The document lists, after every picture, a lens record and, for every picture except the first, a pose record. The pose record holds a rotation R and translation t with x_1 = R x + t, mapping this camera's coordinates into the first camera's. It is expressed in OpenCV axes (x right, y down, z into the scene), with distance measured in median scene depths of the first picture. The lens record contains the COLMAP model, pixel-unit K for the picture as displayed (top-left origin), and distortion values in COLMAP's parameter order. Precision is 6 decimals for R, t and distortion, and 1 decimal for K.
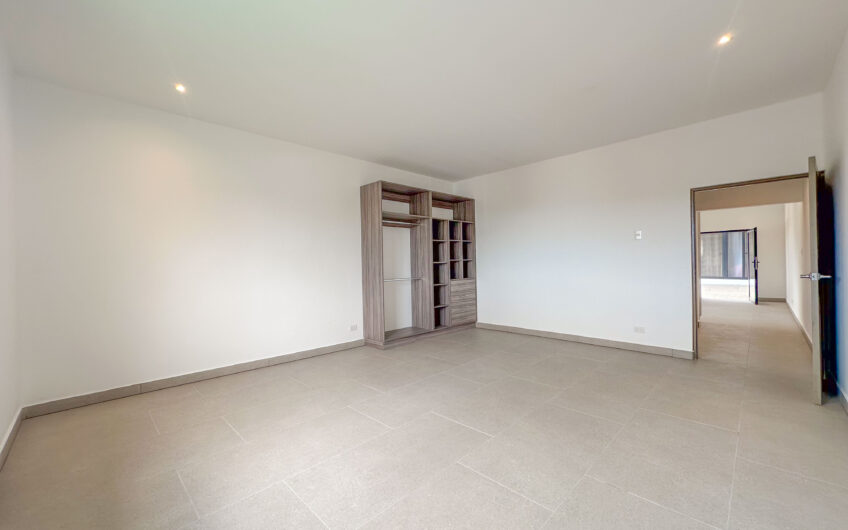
lens RADIAL K [[338.1, 0, 424.0], [0, 338.1, 265.0], [0, 0, 1]] dist [0.000833, 0.000182]
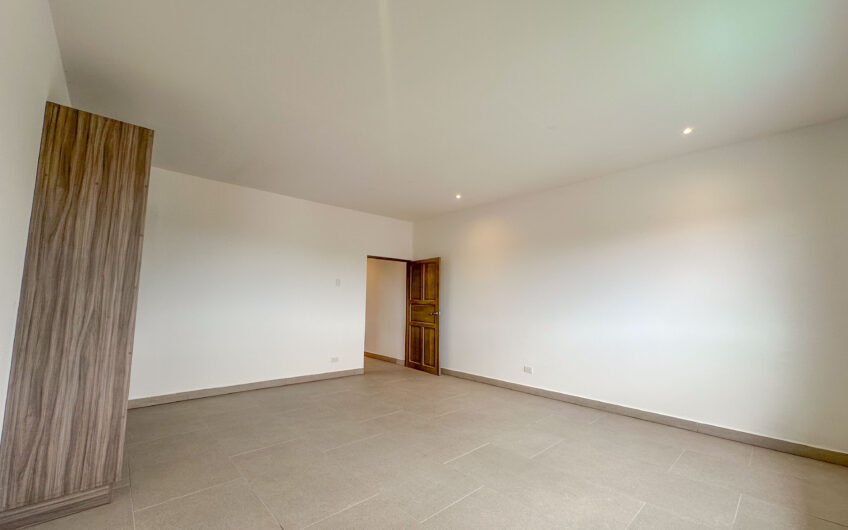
lens RADIAL K [[338.1, 0, 424.0], [0, 338.1, 265.0], [0, 0, 1]] dist [0.000833, 0.000182]
pose [[0.050178, 0.125168, 0.990866, -0.577540], [-0.012153, 0.992119, -0.124711, -0.000790], [-0.998666, -0.005785, 0.051304, 0.585463]]
